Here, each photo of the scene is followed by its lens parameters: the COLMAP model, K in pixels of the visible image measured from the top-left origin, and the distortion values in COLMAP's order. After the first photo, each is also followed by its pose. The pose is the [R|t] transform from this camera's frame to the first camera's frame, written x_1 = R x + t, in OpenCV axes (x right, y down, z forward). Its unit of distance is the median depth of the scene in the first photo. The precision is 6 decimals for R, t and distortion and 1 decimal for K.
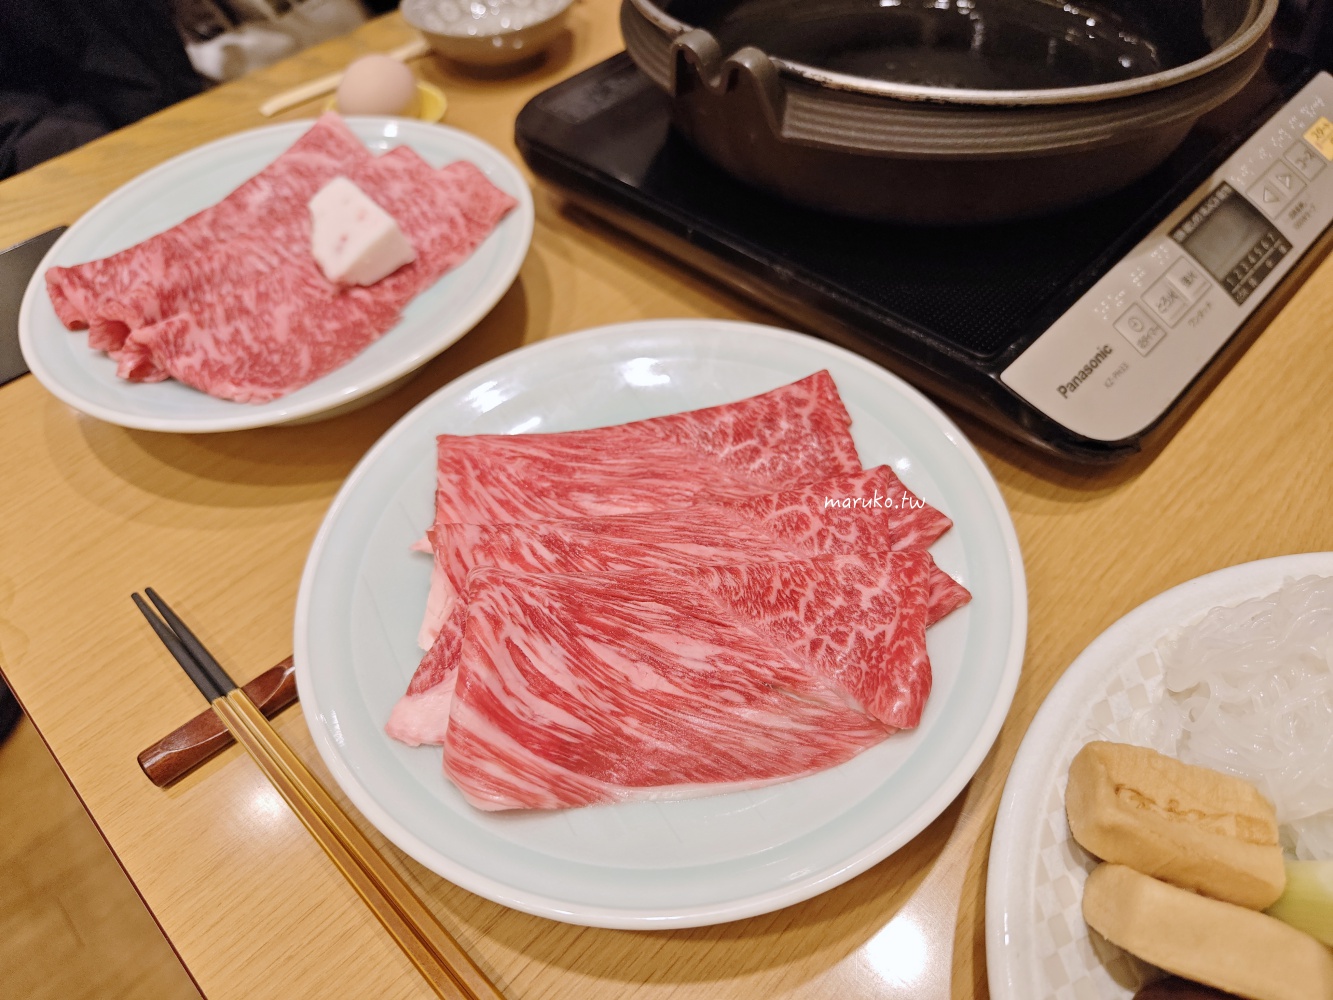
lens RADIAL K [[943.8, 0, 666.2], [0, 943.8, 497.7], [0, 0, 1]] dist [-0.048157, 0.027038]
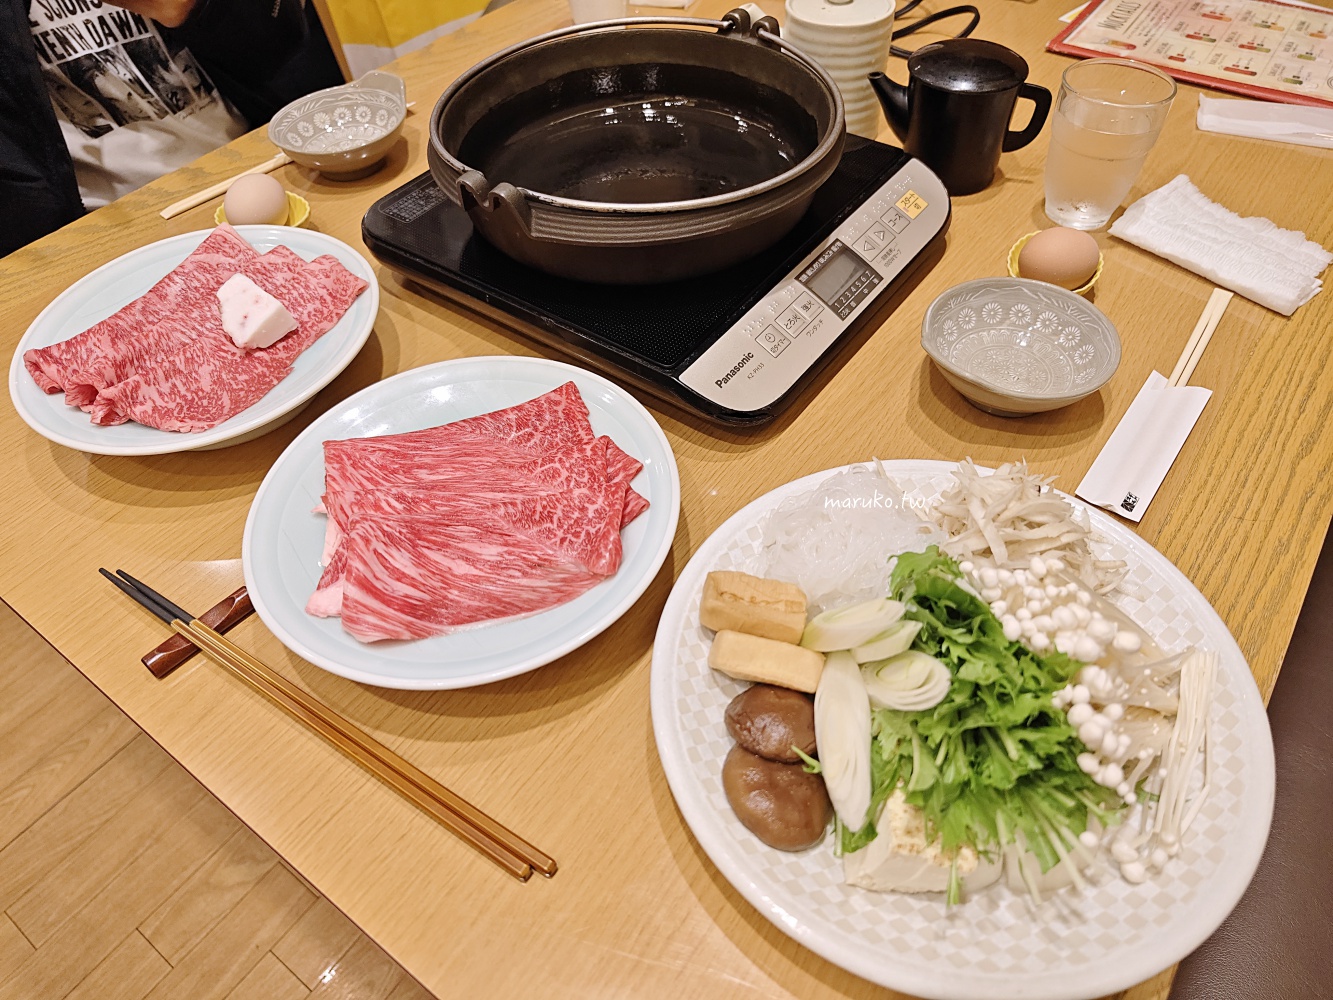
lens RADIAL K [[943.8, 0, 690.7], [0, 943.8, 498.9], [0, 0, 1]] dist [-0.048157, 0.027038]
pose [[0.987481, -0.090470, 0.129211, 0.133096], [0.094082, 0.995319, -0.022123, 0.107704], [-0.126605, 0.034002, 0.991370, -0.548003]]
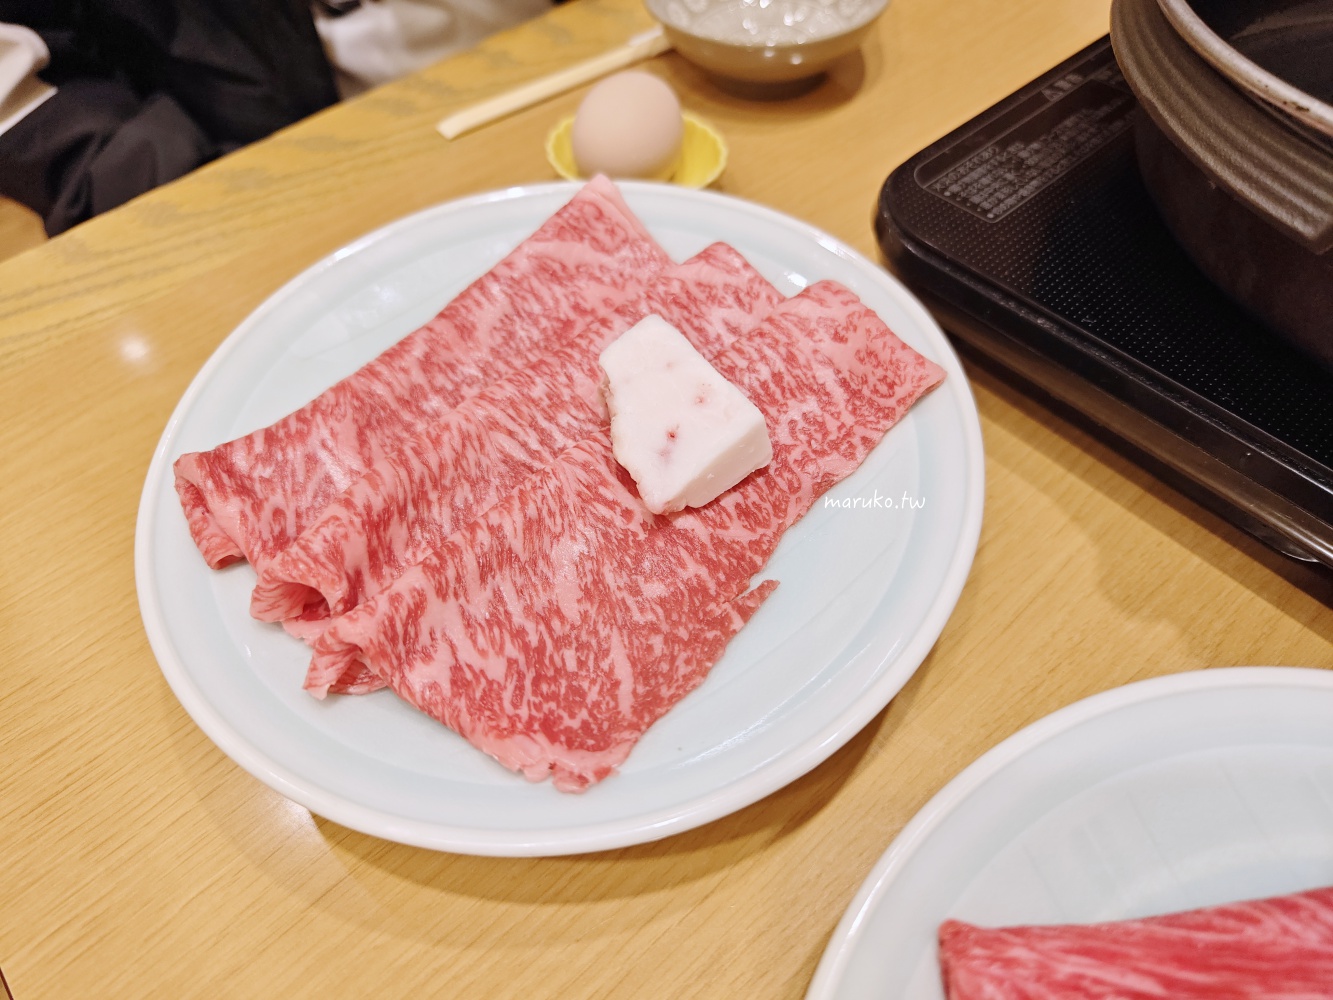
lens RADIAL K [[943.8, 0, 668.6], [0, 943.8, 499.9], [0, 0, 1]] dist [-0.048157, 0.027038]
pose [[0.997724, 0.059651, -0.031458, -0.354358], [-0.057902, 0.996869, 0.053845, -0.291746], [0.034571, -0.051901, 0.998054, 0.436066]]
